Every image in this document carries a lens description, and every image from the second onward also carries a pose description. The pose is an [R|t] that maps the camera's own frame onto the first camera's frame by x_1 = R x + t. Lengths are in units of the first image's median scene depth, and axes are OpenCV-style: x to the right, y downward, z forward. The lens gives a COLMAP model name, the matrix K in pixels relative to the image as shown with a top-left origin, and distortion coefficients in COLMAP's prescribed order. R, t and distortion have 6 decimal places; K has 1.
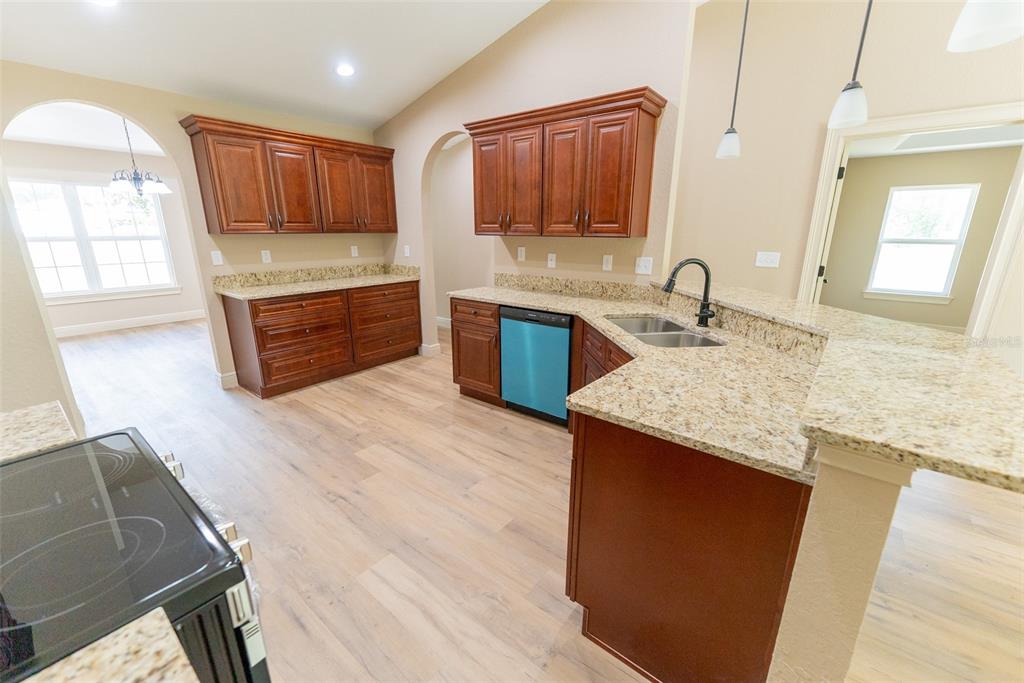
lens RADIAL K [[412.7, 0, 515.2], [0, 412.7, 343.6], [0, 0, 1]] dist [0.000714, -0.000284]
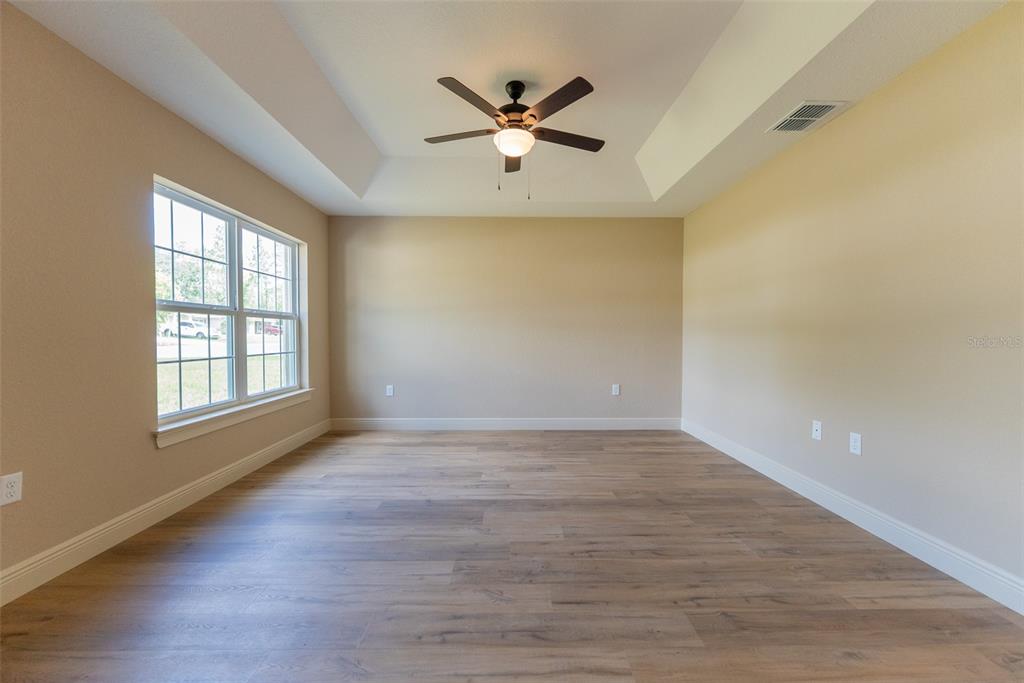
lens RADIAL K [[409.1, 0, 515.2], [0, 409.1, 343.4], [0, 0, 1]] dist [-0.000338, -0.000614]
pose [[0.771607, -0.017640, 0.635855, -1.954029], [0.174795, 0.967014, -0.185285, -0.063875], [-0.611613, 0.254111, 0.749238, 0.602547]]
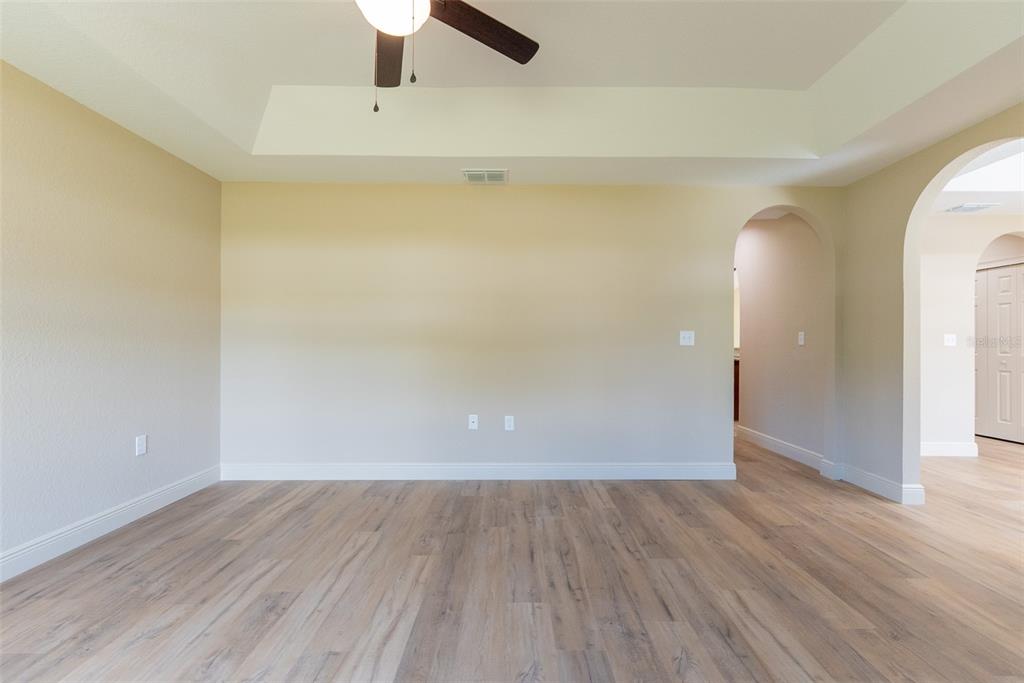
lens RADIAL K [[438.9, 0, 516.5], [0, 438.9, 342.9], [0, 0, 1]] dist [-0.000262, -0.000503]
pose [[-0.630015, -0.004762, 0.776568, -1.893977], [0.205637, 0.963263, 0.172737, -0.302392], [-0.748862, 0.268518, -0.605891, 1.429402]]
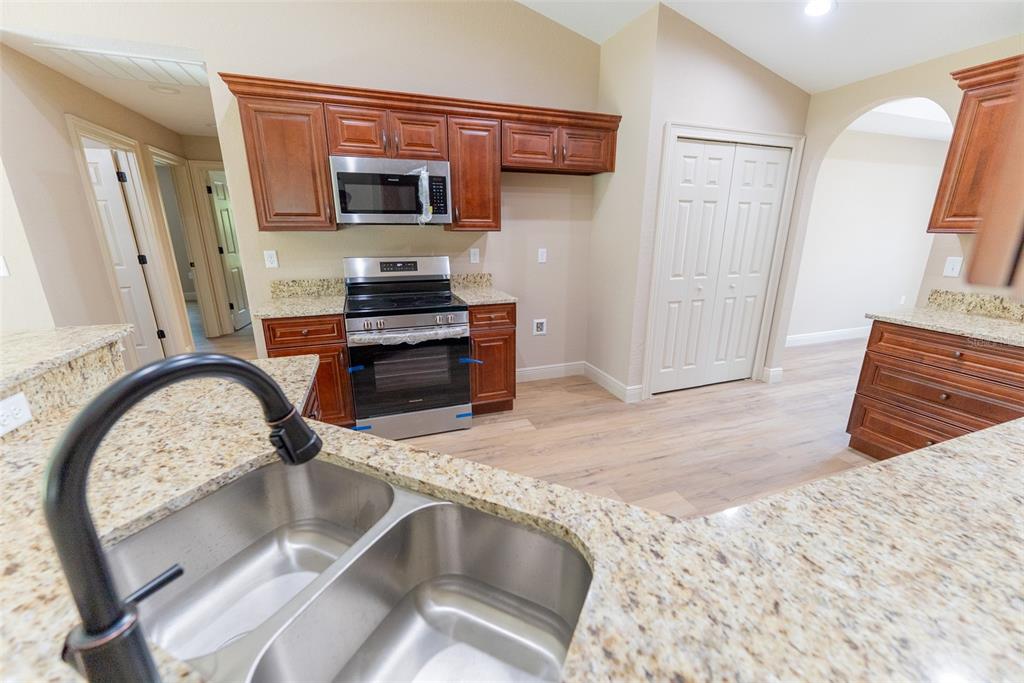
lens RADIAL K [[409.1, 0, 515.2], [0, 409.1, 343.4], [0, 0, 1]] dist [-0.000338, -0.000614]
pose [[-0.522314, 0.230941, -0.820886, 0.332780], [-0.233714, 0.887003, 0.398250, -0.216486], [0.820101, 0.399864, -0.409320, 0.800752]]
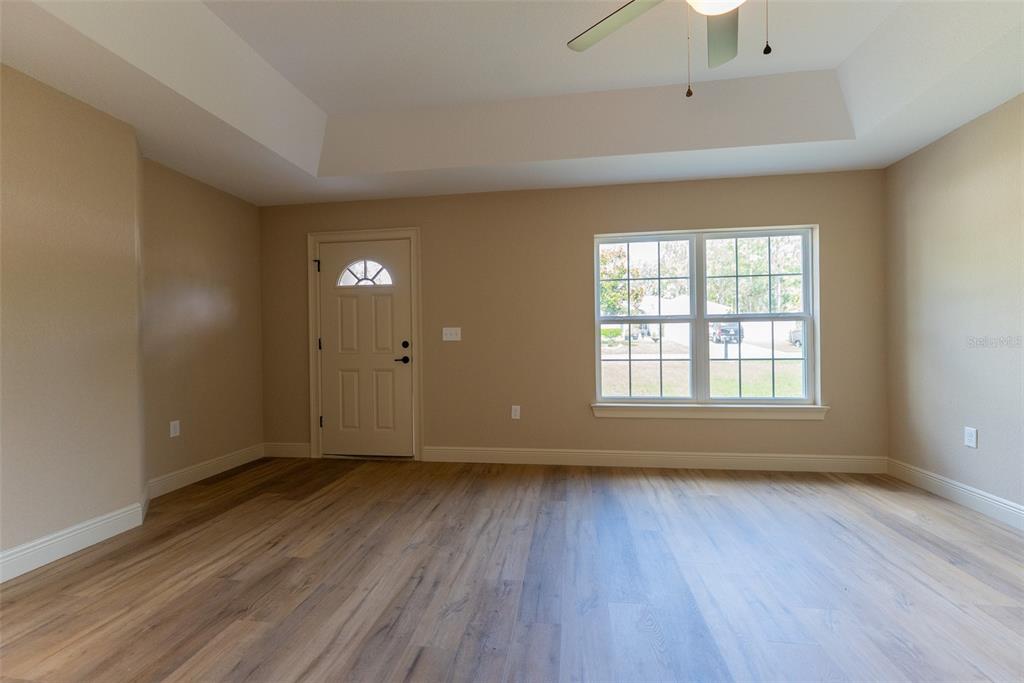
lens RADIAL K [[409.1, 0, 515.2], [0, 409.1, 343.4], [0, 0, 1]] dist [-0.000338, -0.000614]
pose [[0.512685, -0.008505, -0.858535, -1.149319], [-0.218928, 0.965601, -0.140301, -0.118178], [0.830196, 0.259887, 0.493187, 0.818097]]
